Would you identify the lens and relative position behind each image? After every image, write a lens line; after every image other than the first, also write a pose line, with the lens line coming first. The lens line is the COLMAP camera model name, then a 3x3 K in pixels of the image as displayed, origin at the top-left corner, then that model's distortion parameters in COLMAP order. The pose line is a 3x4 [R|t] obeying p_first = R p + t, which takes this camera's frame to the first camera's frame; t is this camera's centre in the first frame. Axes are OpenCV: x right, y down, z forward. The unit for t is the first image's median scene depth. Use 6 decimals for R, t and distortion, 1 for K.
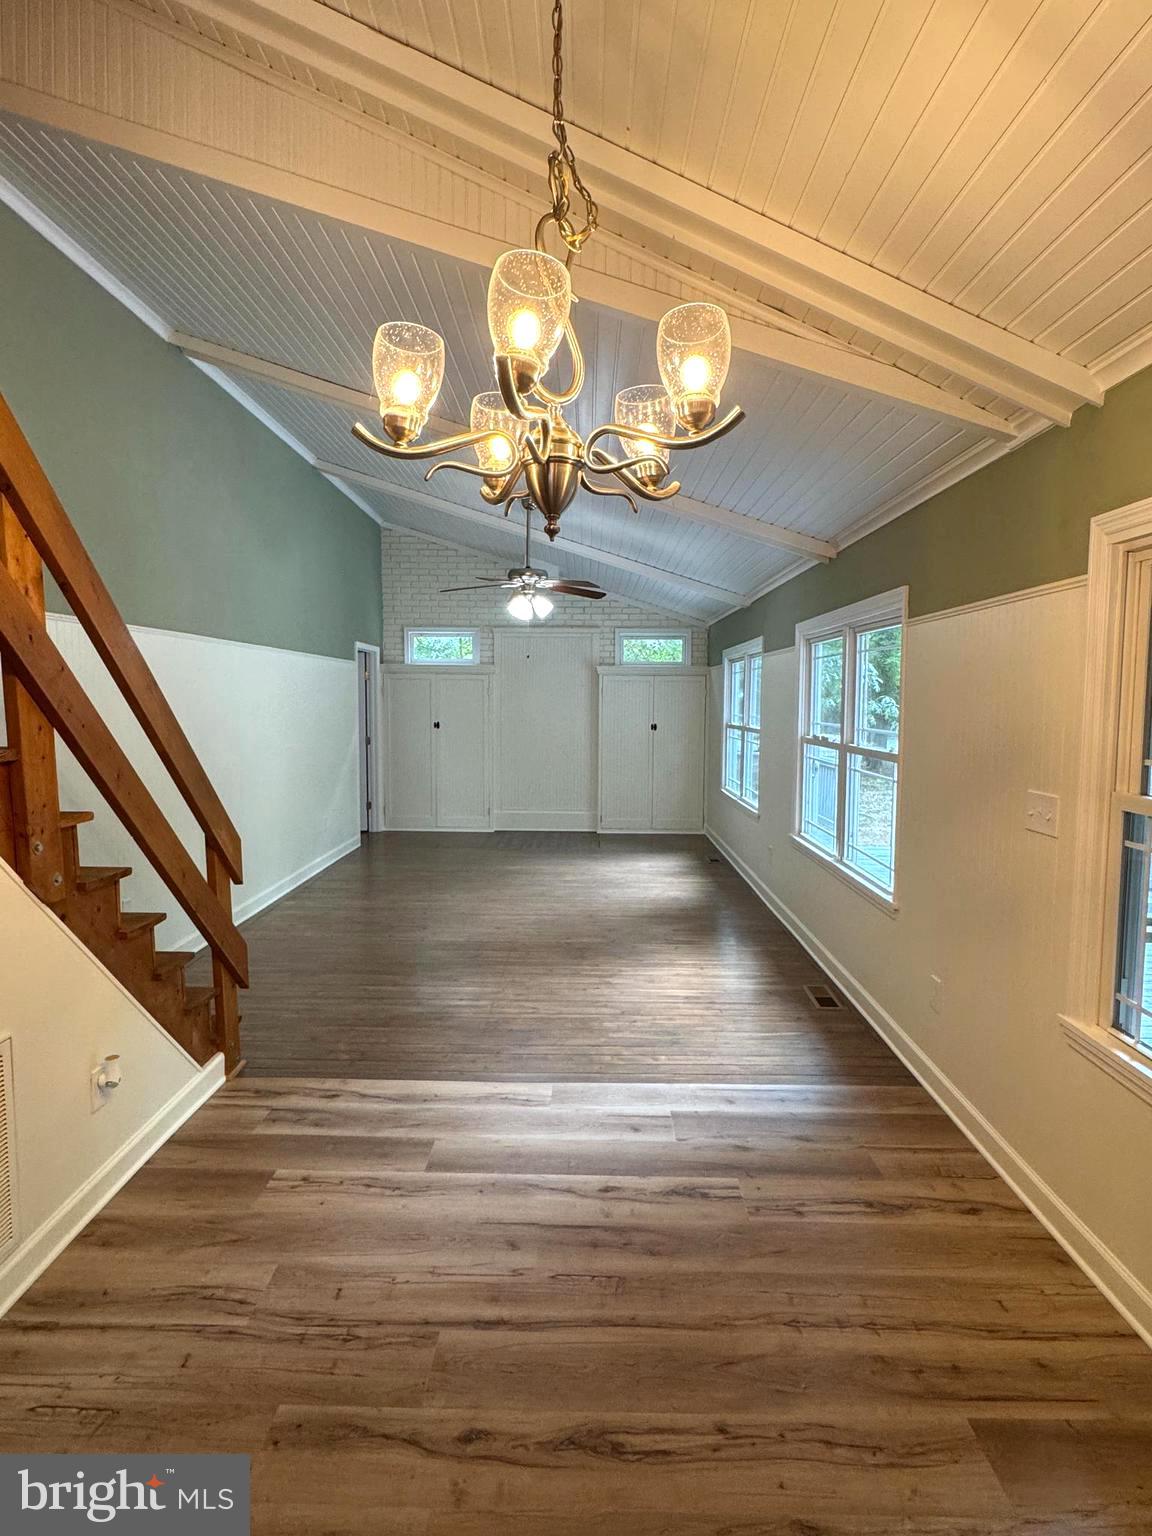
lens RADIAL K [[819.7, 0, 576.0], [0, 819.7, 768.0], [0, 0, 1]] dist [-0.001334, 0.000419]
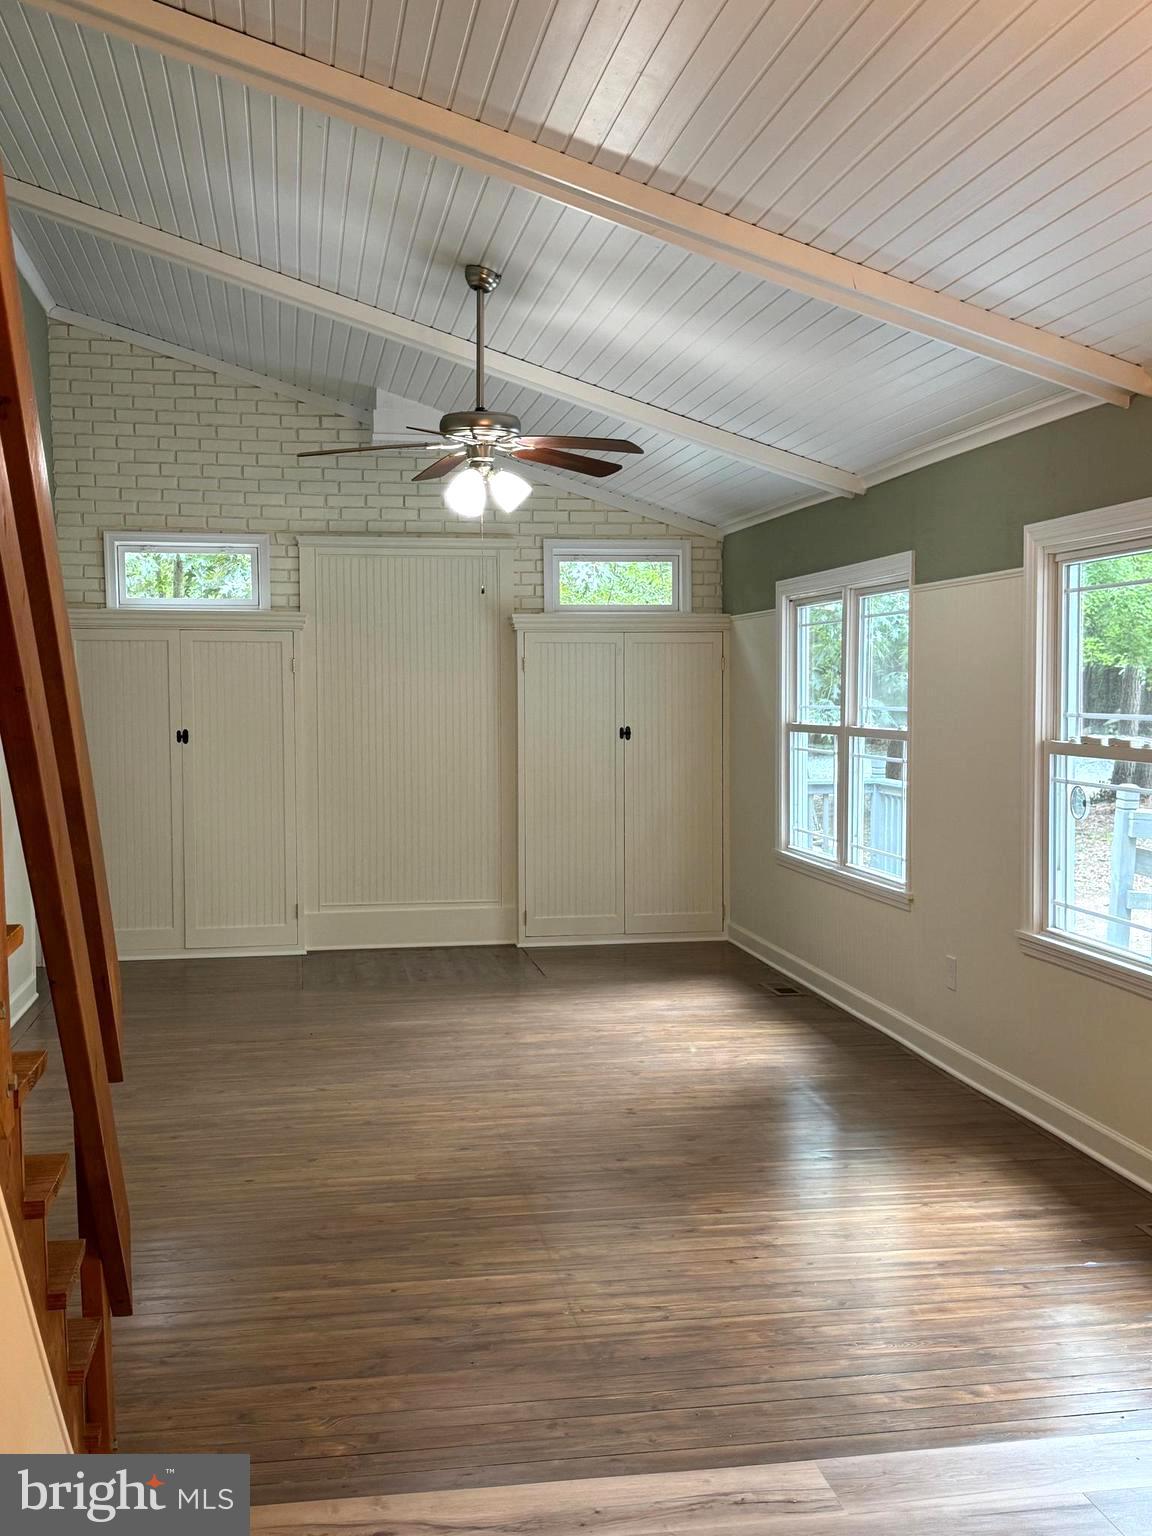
lens RADIAL K [[1611.2, 0, 576.0], [0, 1611.2, 768.0], [0, 0, 1]] dist [0.212228, -0.483171]
pose [[0.982910, -0.020556, 0.182933, -0.184249], [0.026578, 0.999181, -0.030526, 0.002233], [-0.182156, 0.034867, 0.982651, 0.033600]]
